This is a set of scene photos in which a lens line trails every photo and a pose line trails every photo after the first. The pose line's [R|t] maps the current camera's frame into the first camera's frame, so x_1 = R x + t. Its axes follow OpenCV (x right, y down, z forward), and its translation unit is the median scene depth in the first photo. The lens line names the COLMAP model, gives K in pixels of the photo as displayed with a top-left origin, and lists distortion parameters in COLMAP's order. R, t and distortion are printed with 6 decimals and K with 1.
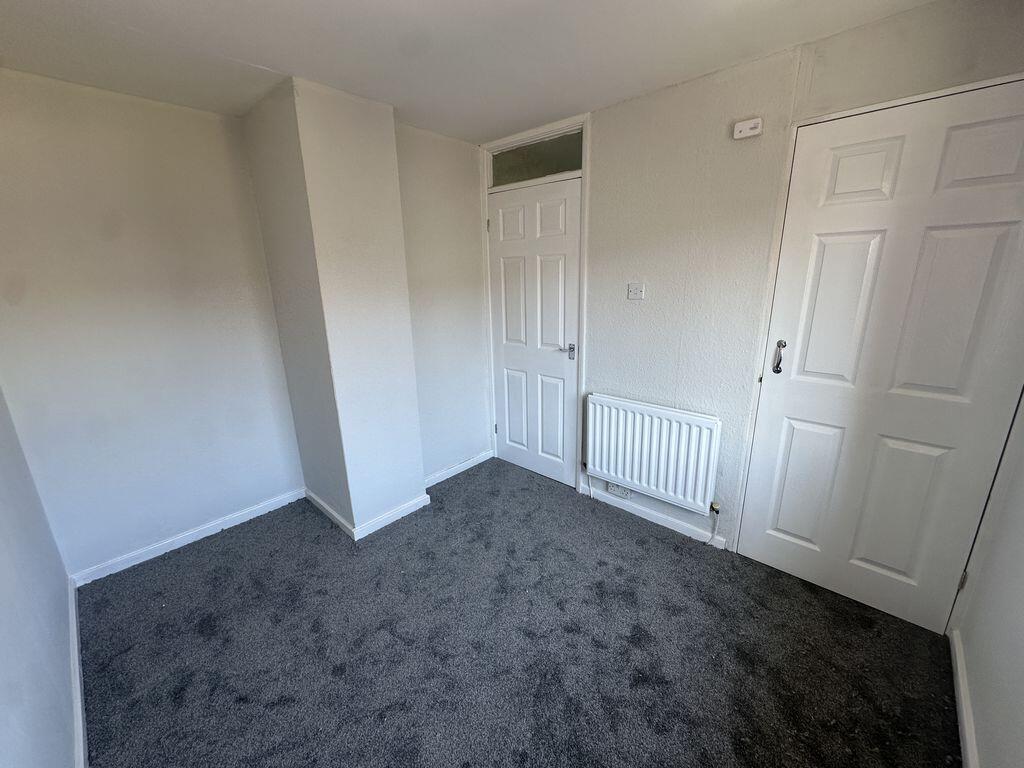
lens RADIAL K [[408.5, 0, 512.0], [0, 408.5, 384.0], [0, 0, 1]] dist [-0.006140, 0.001060]
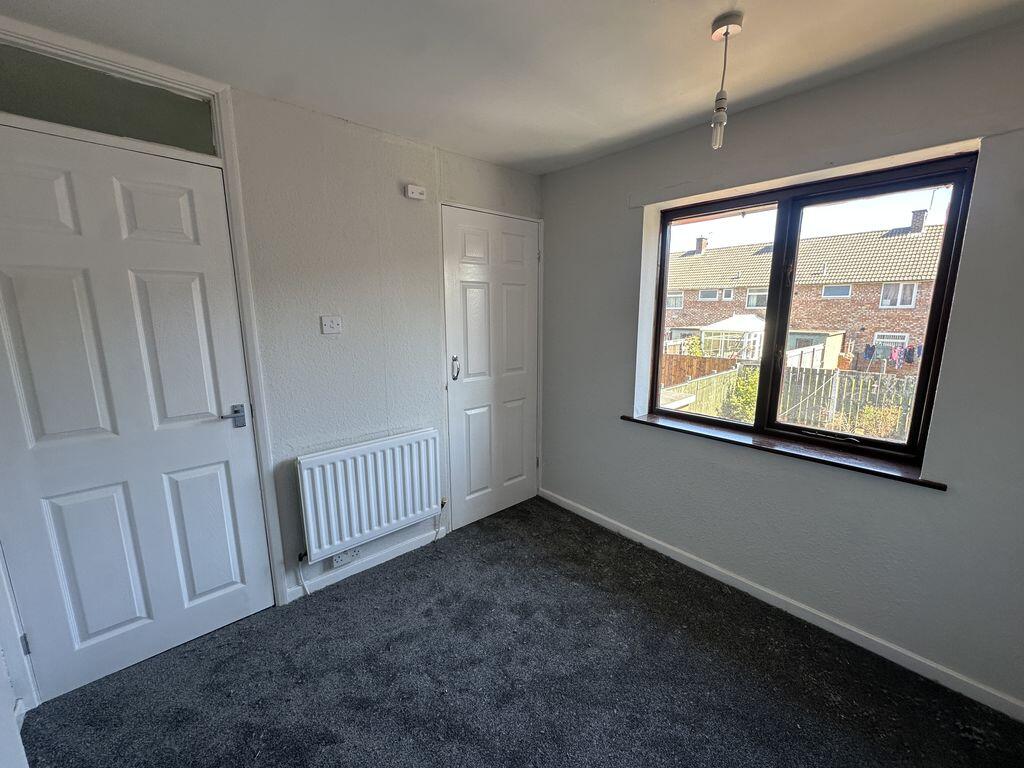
lens RADIAL K [[408.5, 0, 512.0], [0, 408.5, 384.0], [0, 0, 1]] dist [-0.006140, 0.001060]
pose [[0.091476, -0.156269, 0.983470, -0.528657], [0.261015, 0.956843, 0.127760, -0.109979], [-0.960991, 0.245013, 0.128316, 0.519105]]
